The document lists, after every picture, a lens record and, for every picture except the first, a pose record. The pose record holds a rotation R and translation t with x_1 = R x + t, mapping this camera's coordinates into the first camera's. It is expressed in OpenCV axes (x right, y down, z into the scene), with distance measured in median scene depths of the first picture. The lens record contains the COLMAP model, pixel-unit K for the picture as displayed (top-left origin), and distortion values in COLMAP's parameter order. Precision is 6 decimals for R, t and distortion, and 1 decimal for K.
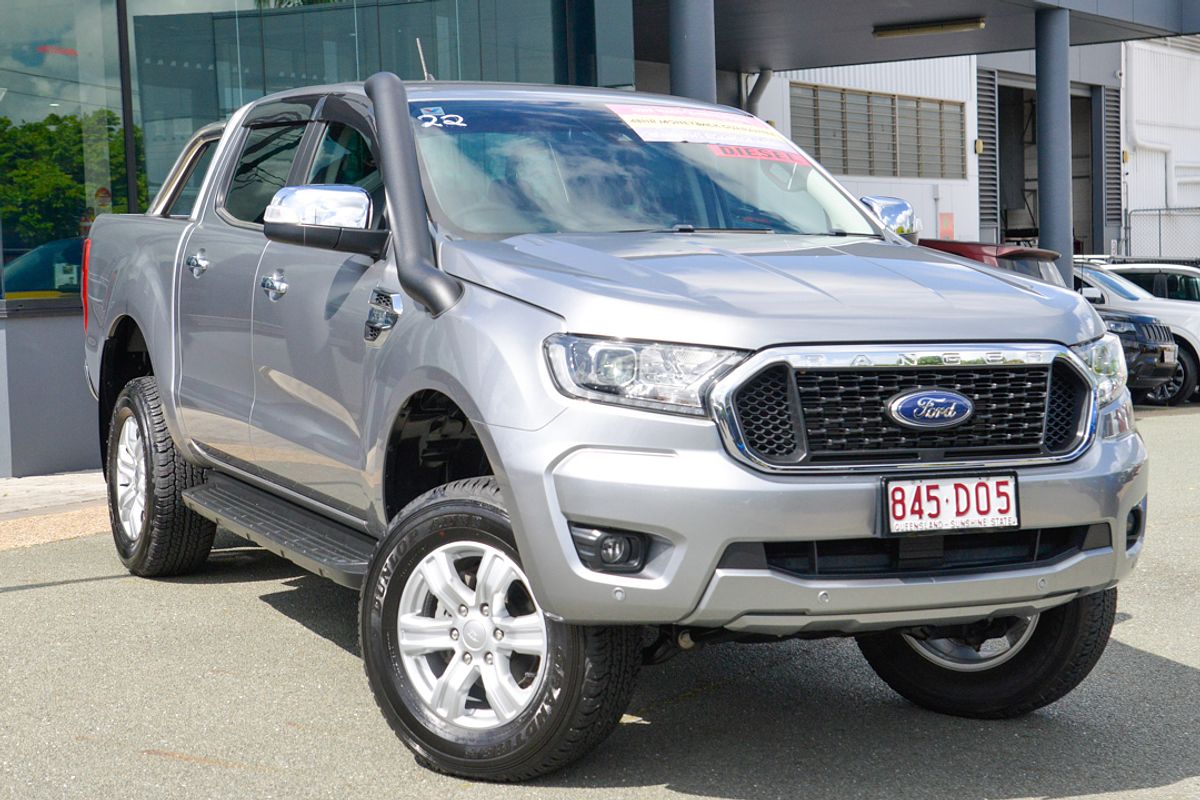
lens RADIAL K [[1775.1, 0, 600.0], [0, 1775.1, 393.1], [0, 0, 1]] dist [0.112389, 0.000000]
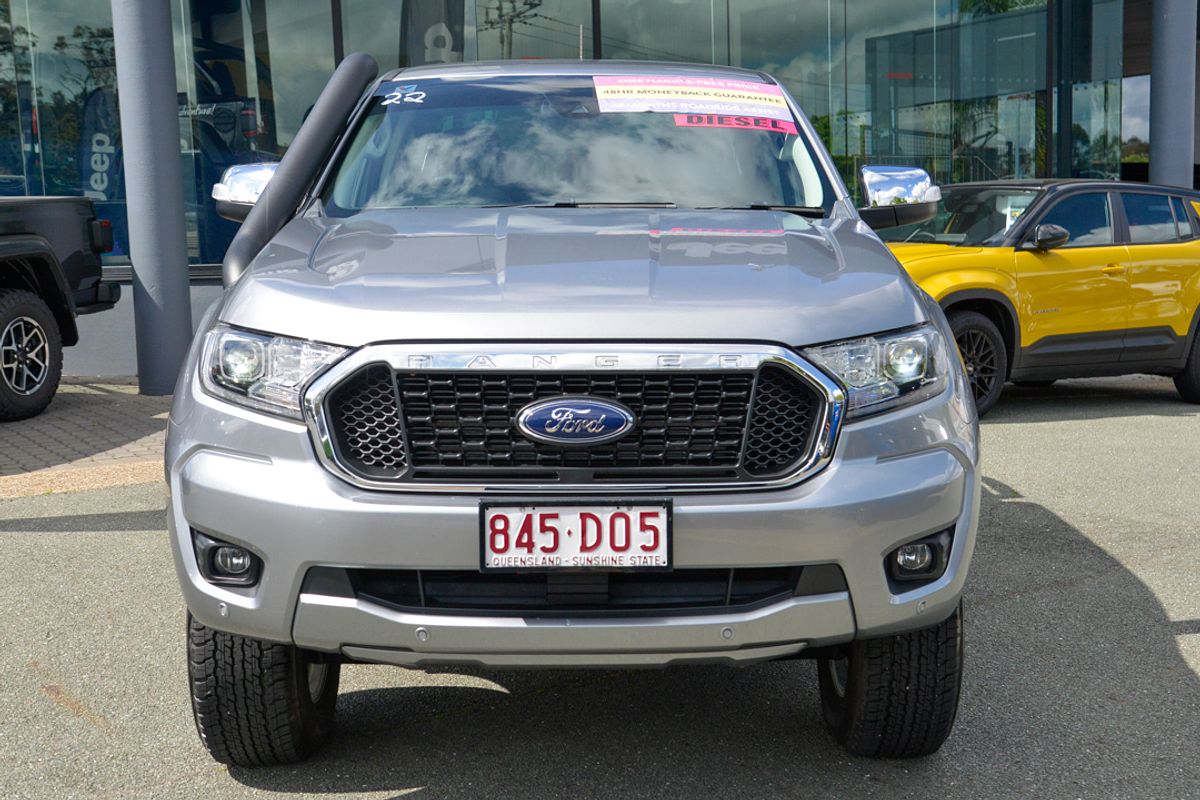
lens RADIAL K [[1477.3, 0, 600.8], [0, 1477.3, 396.4], [0, 0, 1]] dist [-0.117946, 0.000000]
pose [[0.939391, 0.037375, -0.340804, 0.440901], [-0.022601, 0.998629, 0.047220, -0.036493], [0.342102, -0.036655, 0.938948, 0.356523]]
